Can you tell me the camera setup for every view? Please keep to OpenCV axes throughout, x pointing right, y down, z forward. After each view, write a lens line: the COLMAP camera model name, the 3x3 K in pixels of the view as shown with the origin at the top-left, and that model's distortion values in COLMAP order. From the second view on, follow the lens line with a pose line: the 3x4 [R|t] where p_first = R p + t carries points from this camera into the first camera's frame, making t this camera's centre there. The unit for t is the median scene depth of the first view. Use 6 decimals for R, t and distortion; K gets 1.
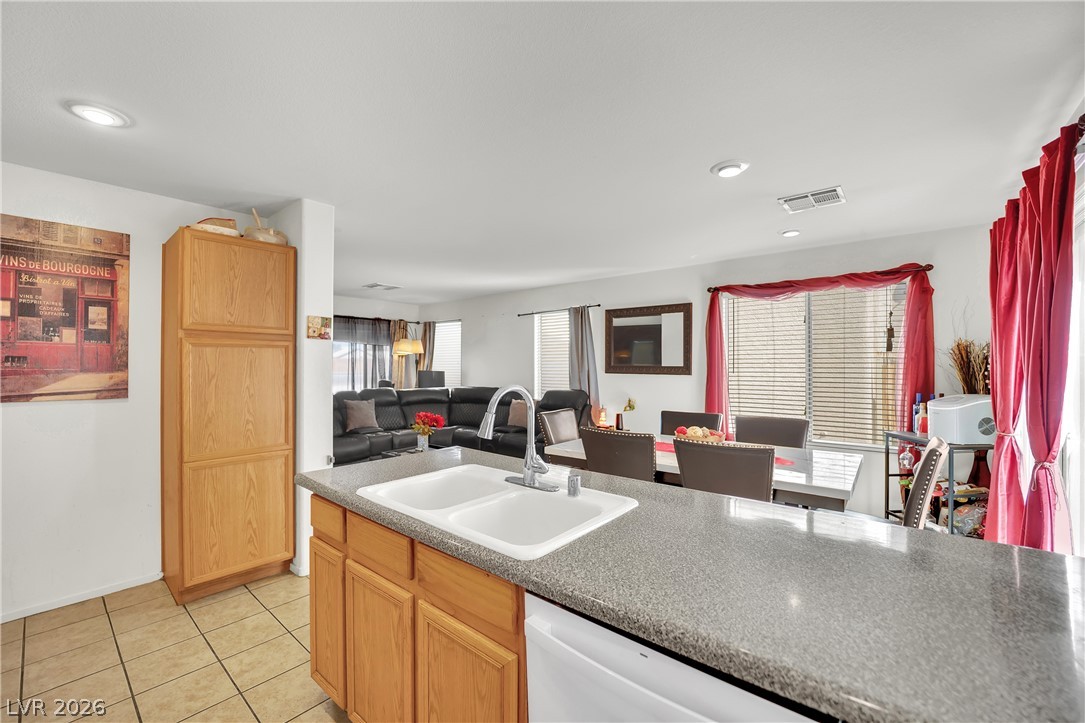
lens RADIAL K [[440.9, 0, 531.3], [0, 440.9, 365.5], [0, 0, 1]] dist [-0.015191, -0.000122]
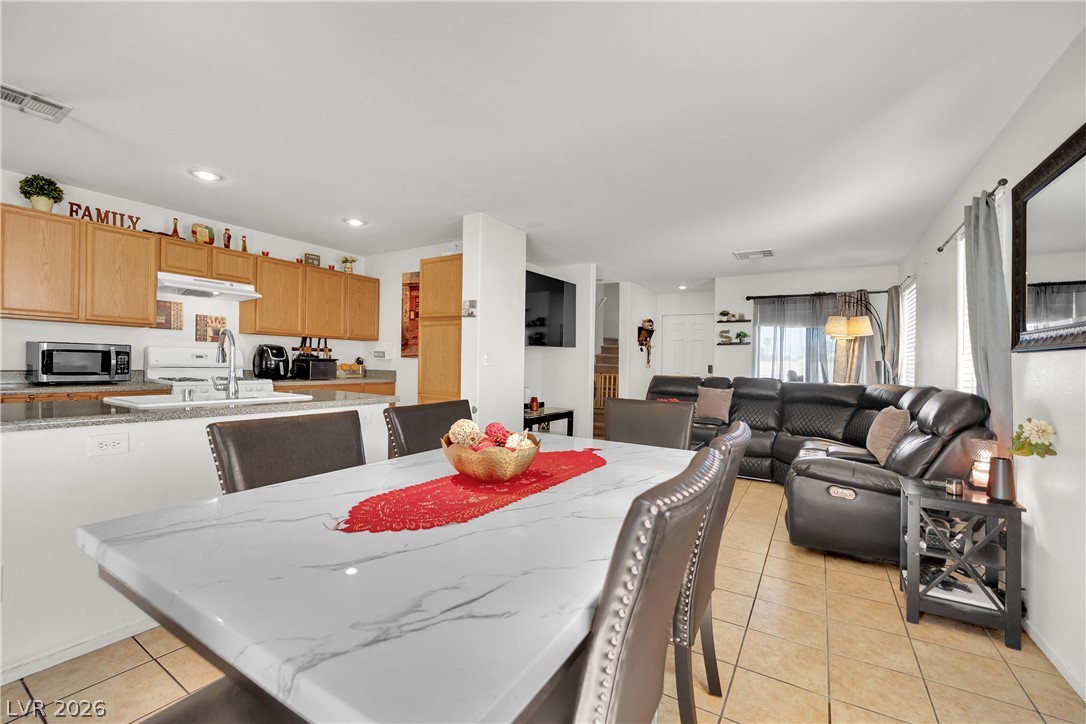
lens RADIAL K [[444.8, 0, 541.2], [0, 444.8, 365.2], [0, 0, 1]] dist [-0.019055, -0.000276]
pose [[0.164910, 0.013783, -0.986212, 0.897496], [-0.027027, 0.999590, 0.009450, 0.067926], [0.985938, 0.025096, 0.165215, 1.023176]]
